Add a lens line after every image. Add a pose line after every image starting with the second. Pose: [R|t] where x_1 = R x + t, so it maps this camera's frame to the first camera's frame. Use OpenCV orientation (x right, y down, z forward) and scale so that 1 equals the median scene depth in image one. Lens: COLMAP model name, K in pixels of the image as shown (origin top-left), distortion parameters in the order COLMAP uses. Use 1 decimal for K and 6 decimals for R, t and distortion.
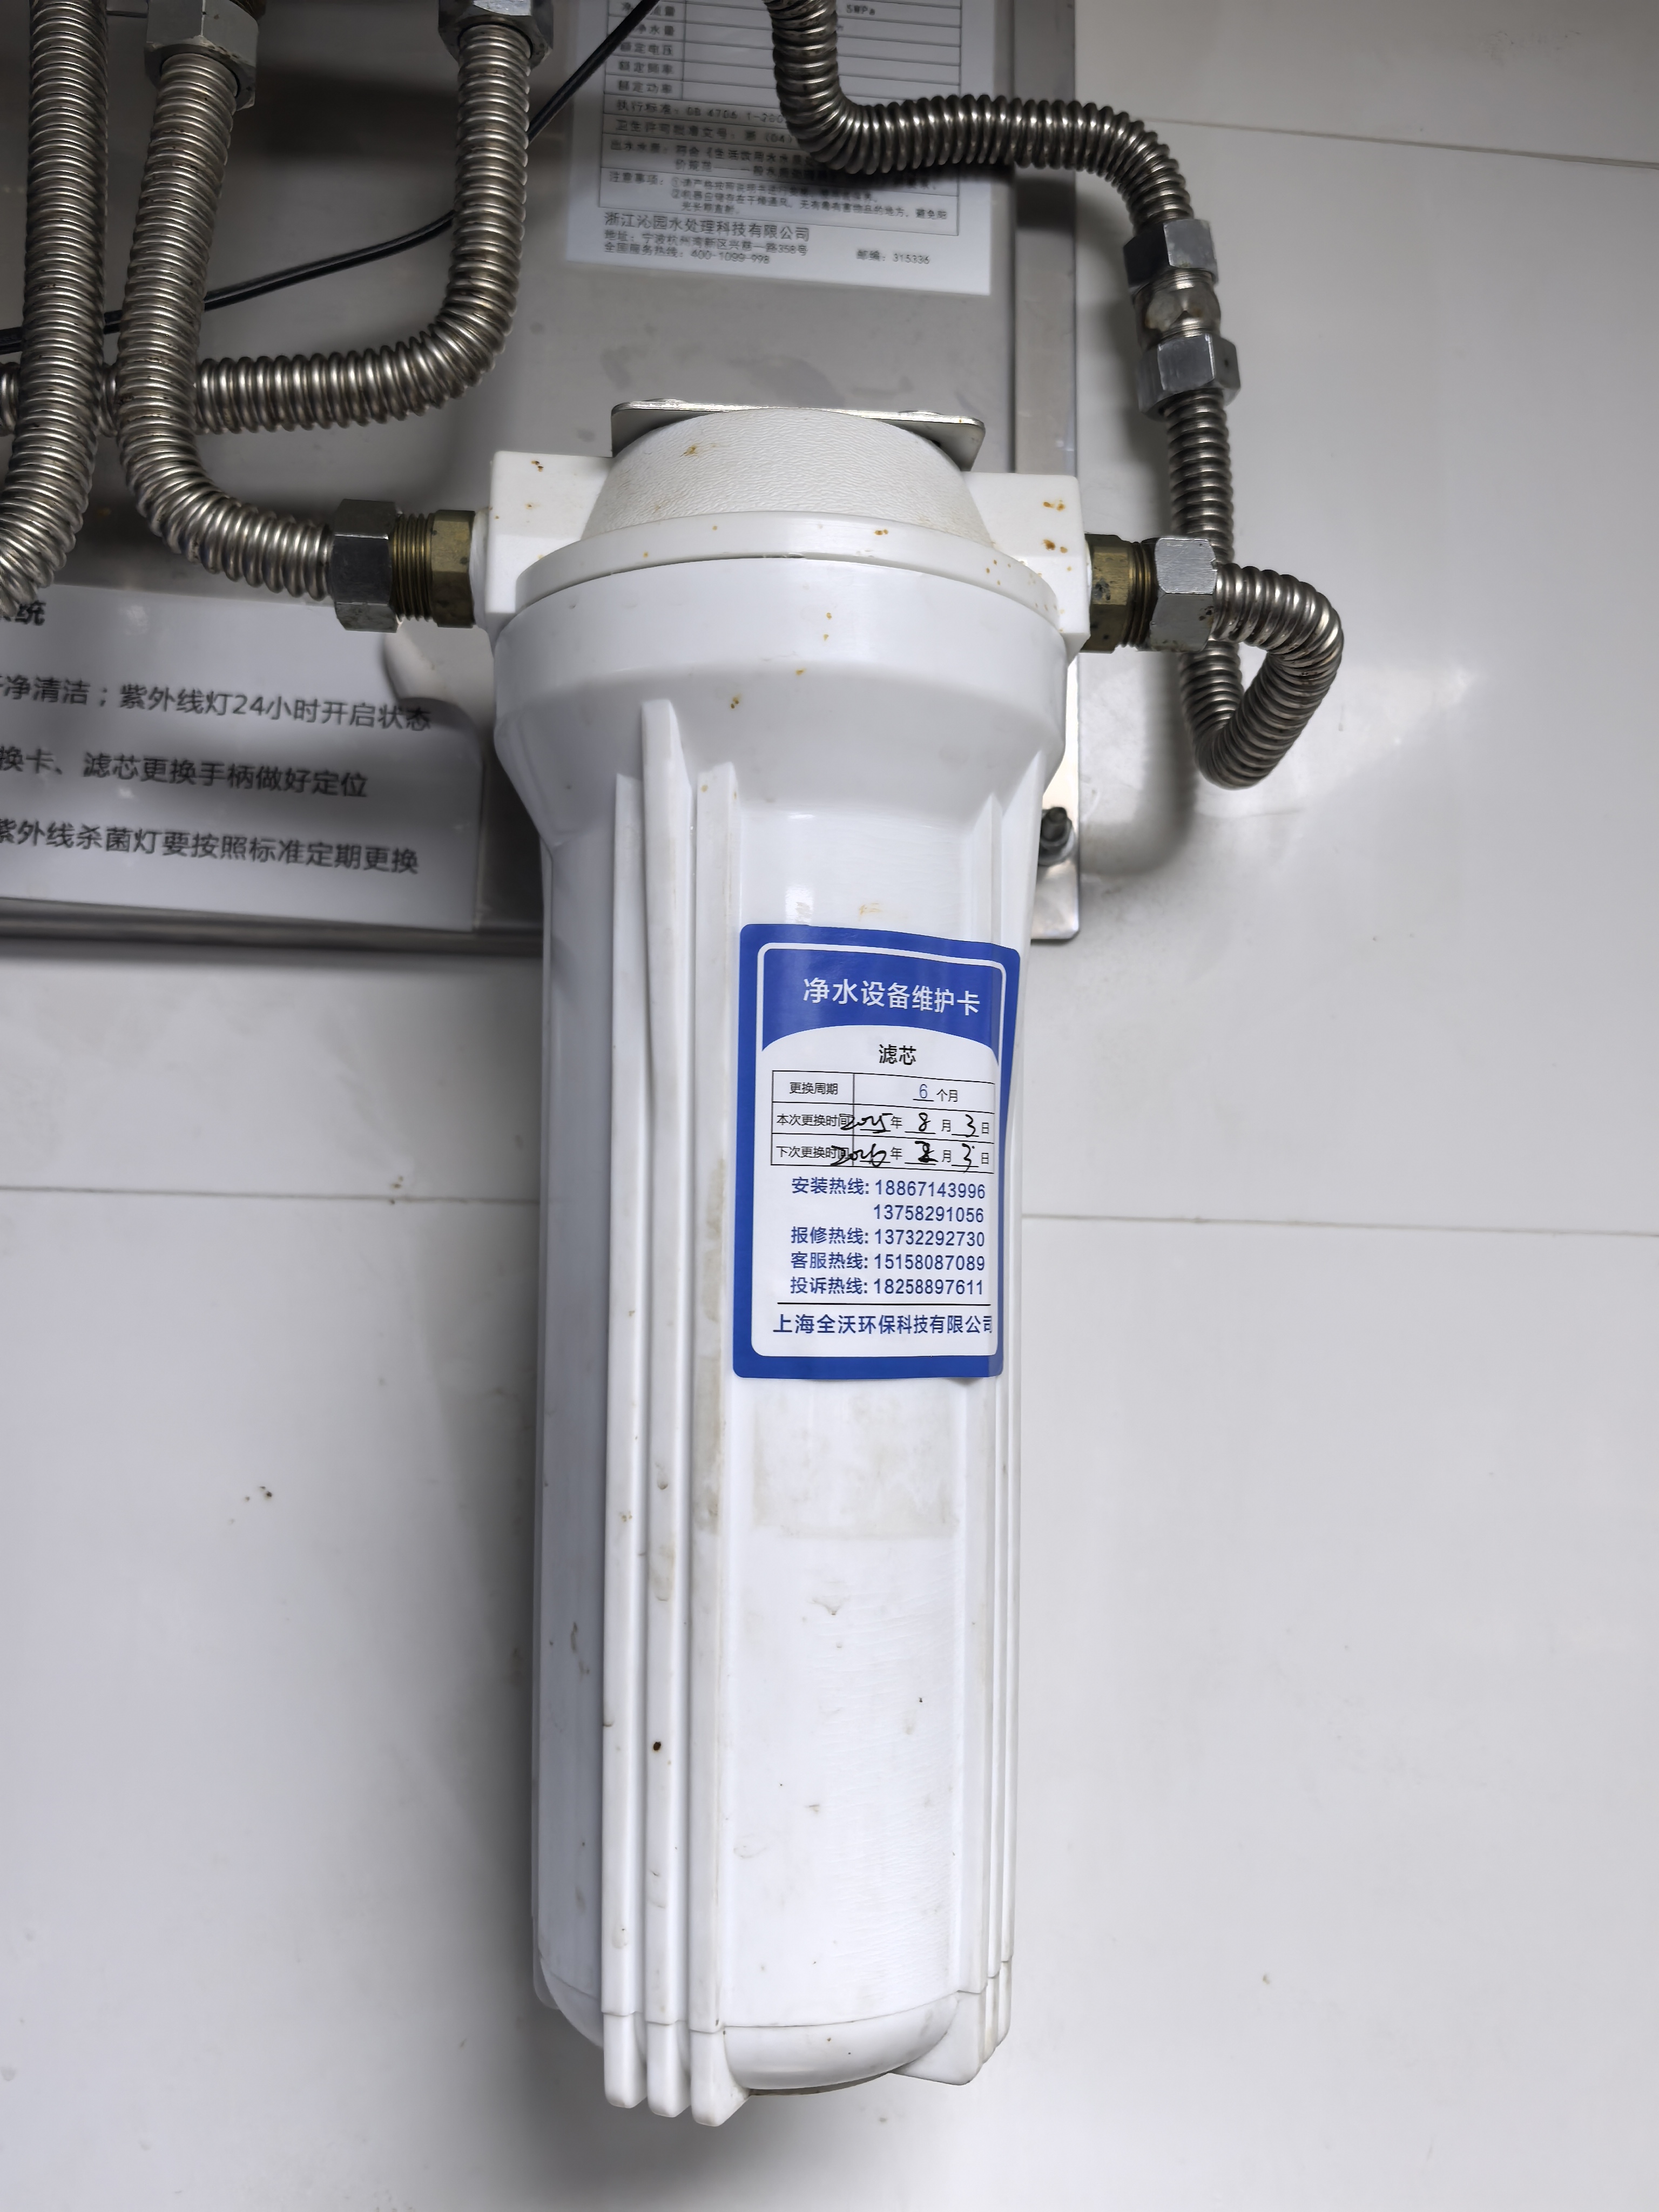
lens RADIAL K [[1765.7, 0, 789.4], [0, 1765.7, 1106.0], [0, 0, 1]] dist [0.003640, -0.012748]
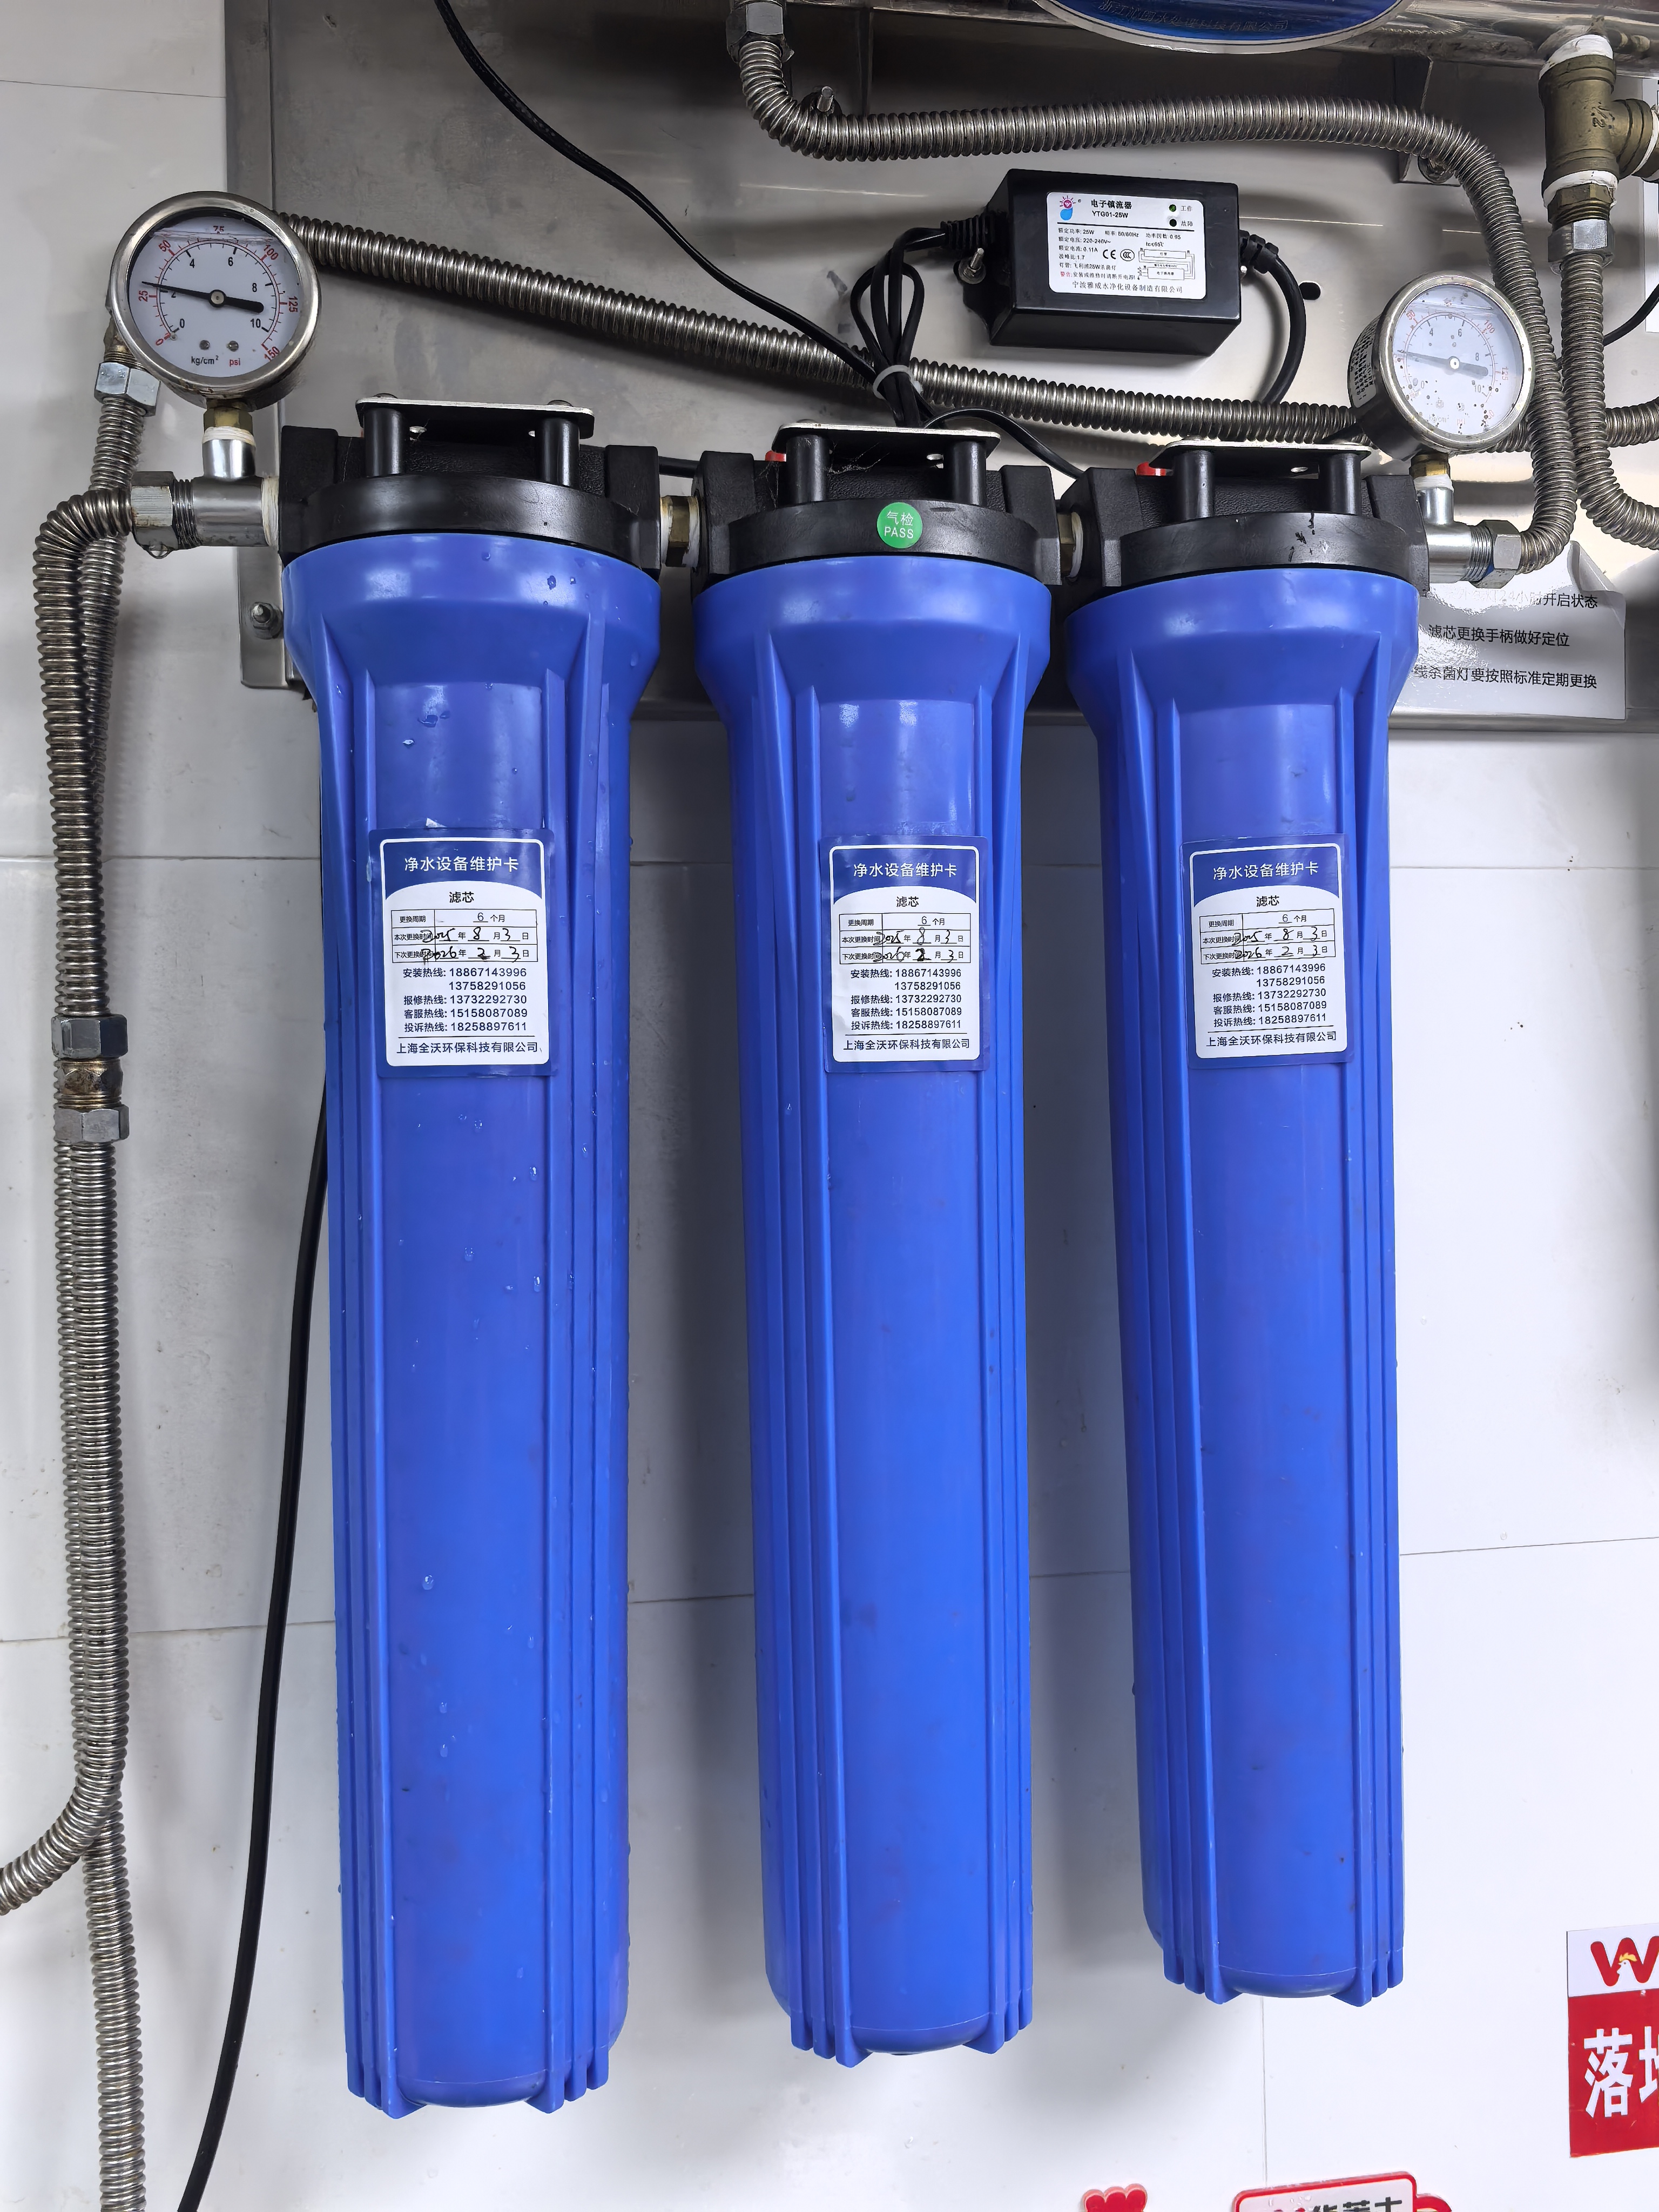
lens RADIAL K [[1765.7, 0, 789.4], [0, 1765.7, 1106.0], [0, 0, 1]] dist [0.003640, -0.012748]
pose [[0.995140, -0.043522, 0.088329, -1.229149], [0.032080, 0.991377, 0.127052, 0.038739], [-0.093097, -0.123601, 0.987955, -0.792606]]
